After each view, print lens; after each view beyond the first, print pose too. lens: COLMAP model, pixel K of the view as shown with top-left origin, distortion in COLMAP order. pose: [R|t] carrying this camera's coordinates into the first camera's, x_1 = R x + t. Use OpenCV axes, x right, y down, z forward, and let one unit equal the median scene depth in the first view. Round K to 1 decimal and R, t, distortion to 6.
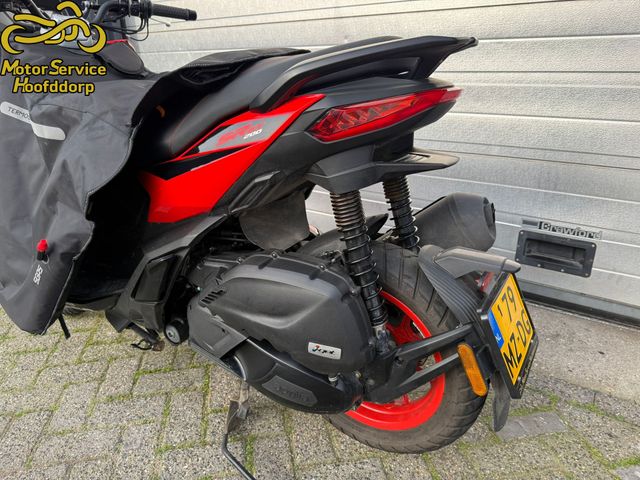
lens RADIAL K [[450.6, 0, 314.5], [0, 450.6, 239.3], [0, 0, 1]] dist [0.008077, -0.001773]
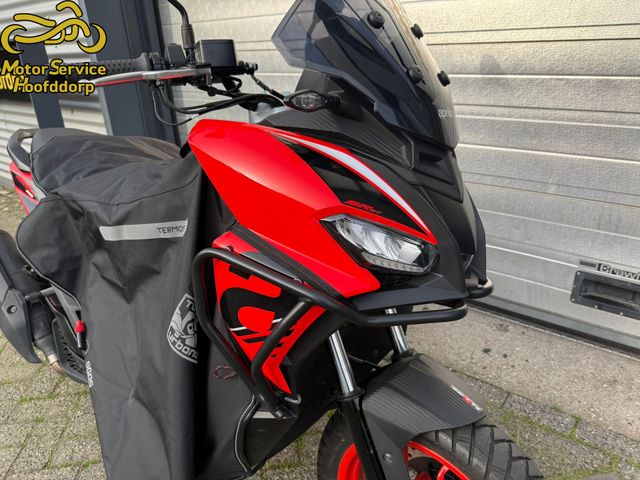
lens RADIAL K [[448.5, 0, 320.0], [0, 448.5, 240.0], [0, 0, 1]] dist [0.043175, -0.046289]
pose [[0.998787, 0.000796, -0.049233, -0.050790], [0.001201, 0.999178, 0.040524, -0.135556], [0.049225, -0.040534, 0.997965, 0.006340]]
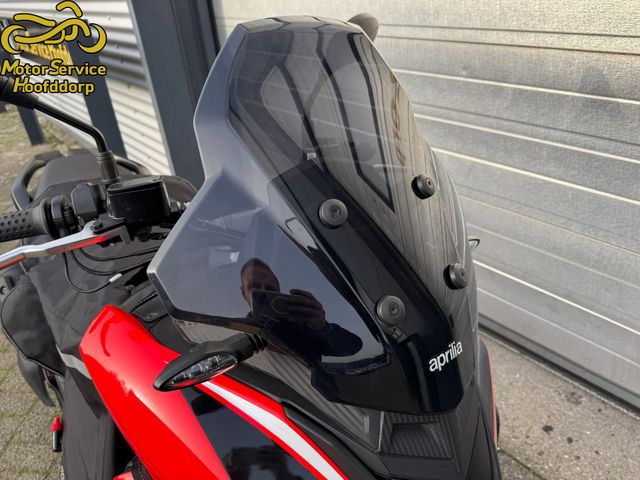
lens RADIAL K [[448.5, 0, 320.0], [0, 448.5, 240.0], [0, 0, 1]] dist [0.043175, -0.046289]
pose [[0.970260, 0.078279, -0.229058, 0.033351], [-0.033738, 0.980764, 0.192261, -0.360244], [0.239701, -0.178815, 0.954237, 0.194438]]
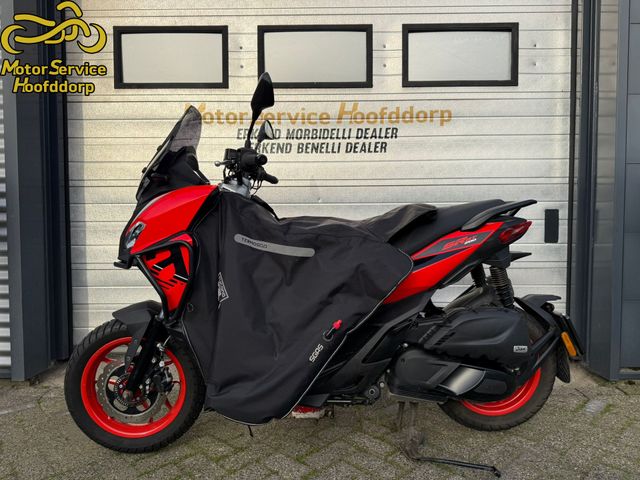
lens RADIAL K [[448.5, 0, 320.0], [0, 448.5, 240.0], [0, 0, 1]] dist [0.043175, -0.046289]
pose [[0.828846, -0.014085, 0.559299, -1.860258], [0.199042, 0.941703, -0.271254, 0.175237], [-0.522873, 0.336152, 0.783330, -0.220911]]
